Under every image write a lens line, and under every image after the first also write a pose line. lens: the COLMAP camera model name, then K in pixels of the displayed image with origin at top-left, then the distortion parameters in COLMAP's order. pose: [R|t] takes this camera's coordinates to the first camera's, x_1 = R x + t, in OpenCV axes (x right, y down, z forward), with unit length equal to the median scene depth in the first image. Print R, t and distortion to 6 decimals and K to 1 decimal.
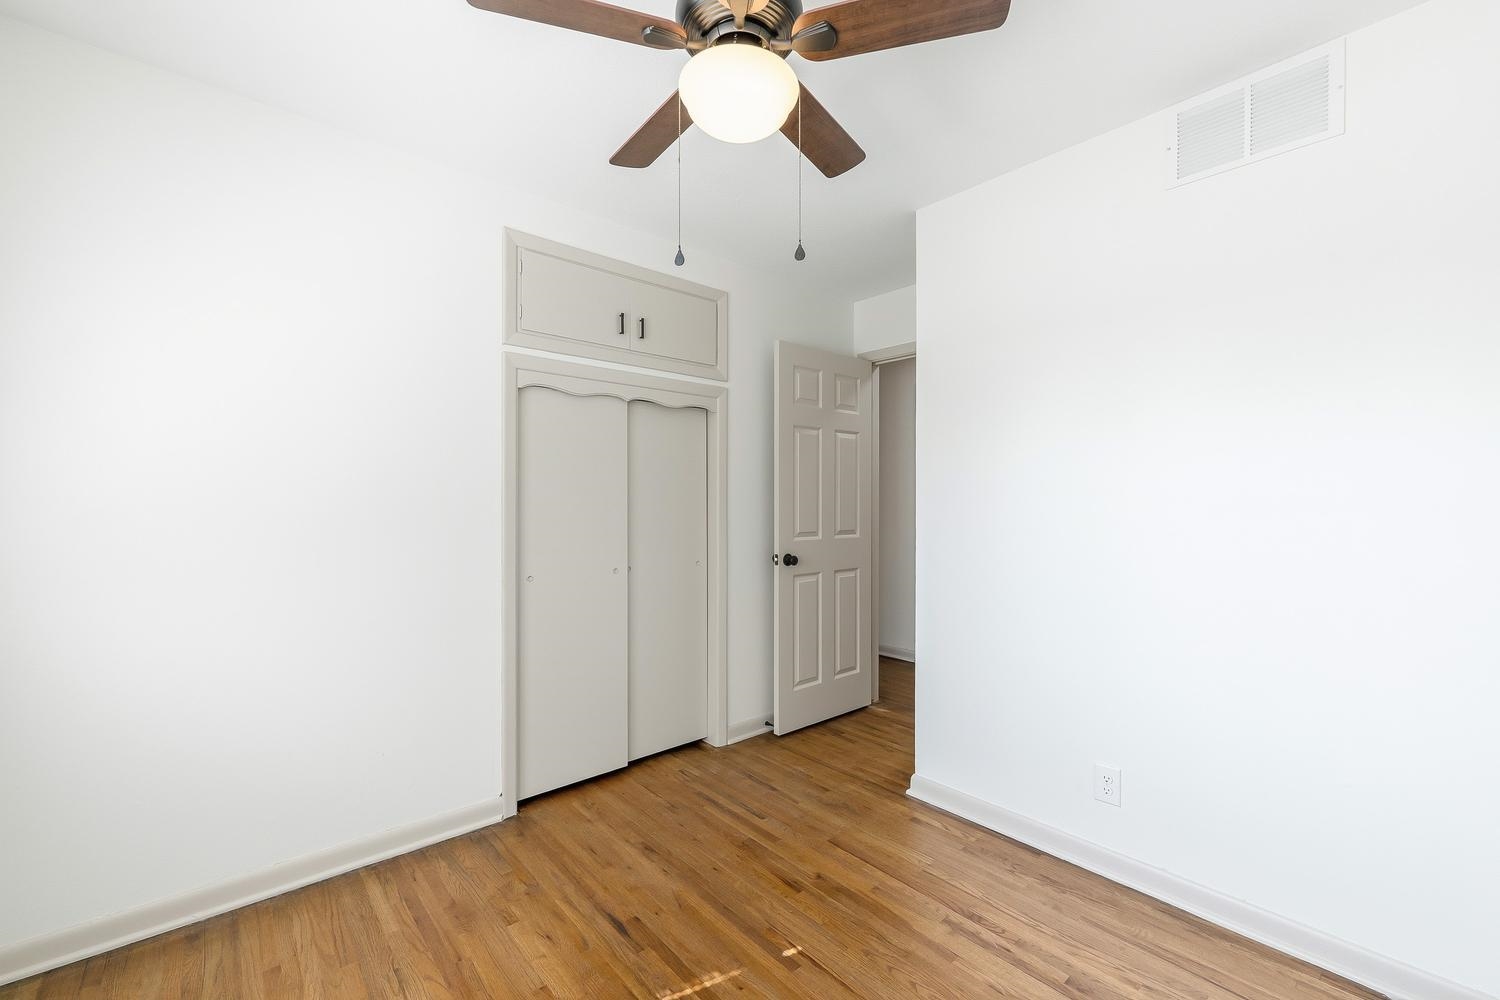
lens RADIAL K [[619.5, 0, 754.4], [0, 619.5, 498.7], [0, 0, 1]] dist [-0.001525, -0.000085]
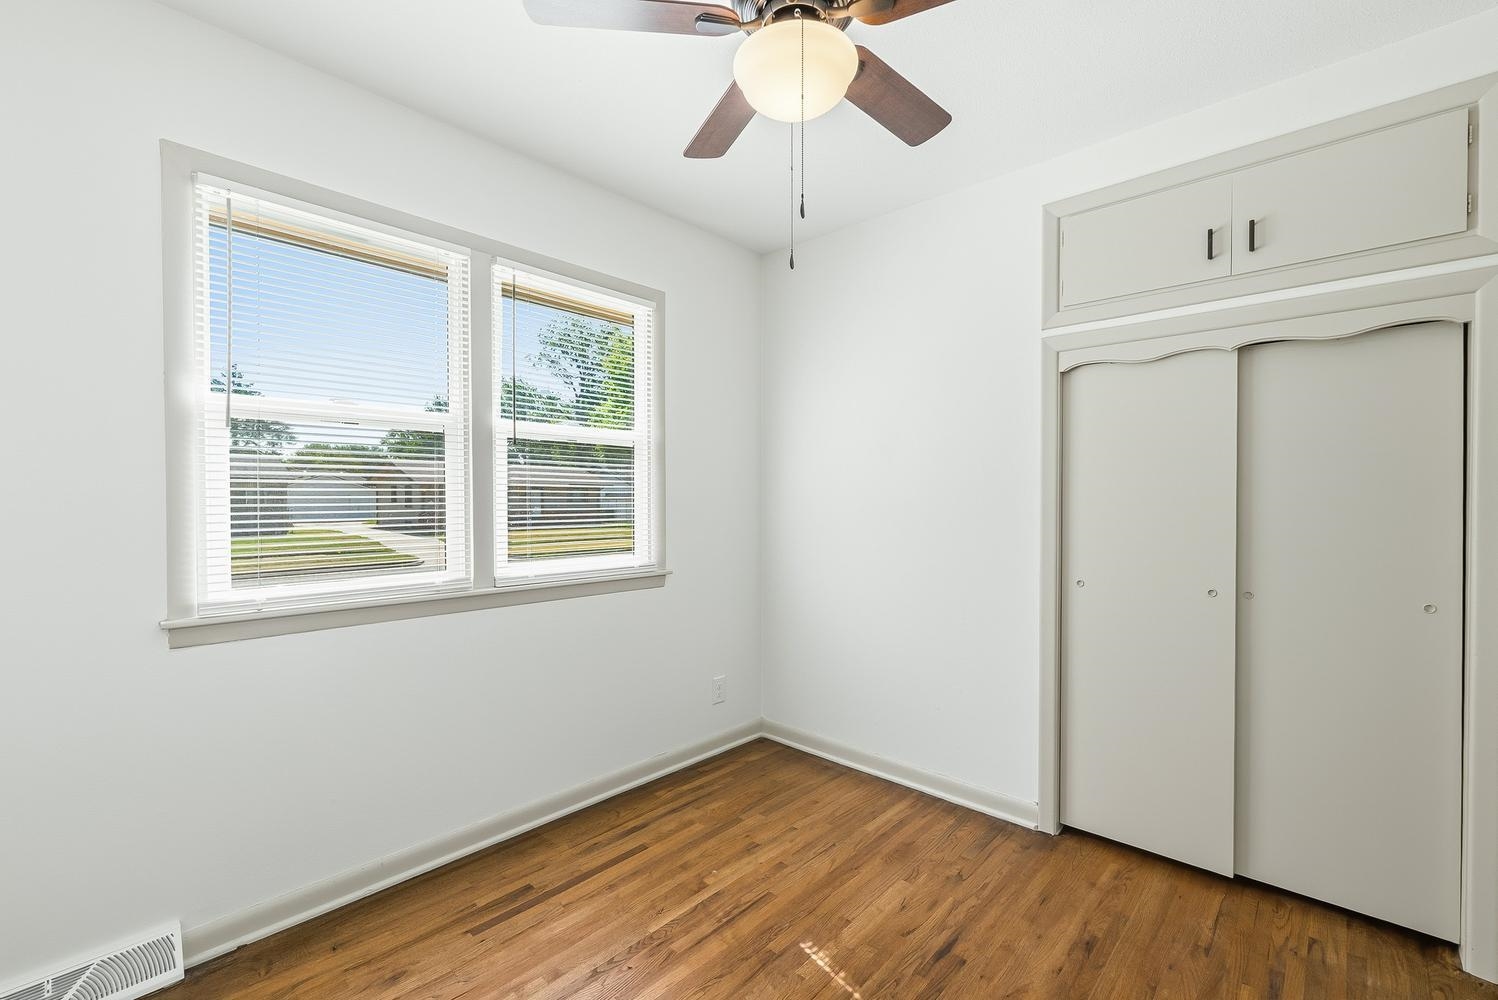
lens RADIAL K [[656.5, 0, 759.5], [0, 656.5, 507.3], [0, 0, 1]] dist [0.000904, 0.000336]
pose [[0.097108, 0.009029, -0.995233, 0.612181], [0.001668, 0.999956, 0.009235, 0.011548], [0.995273, -0.002557, 0.097088, 0.524887]]
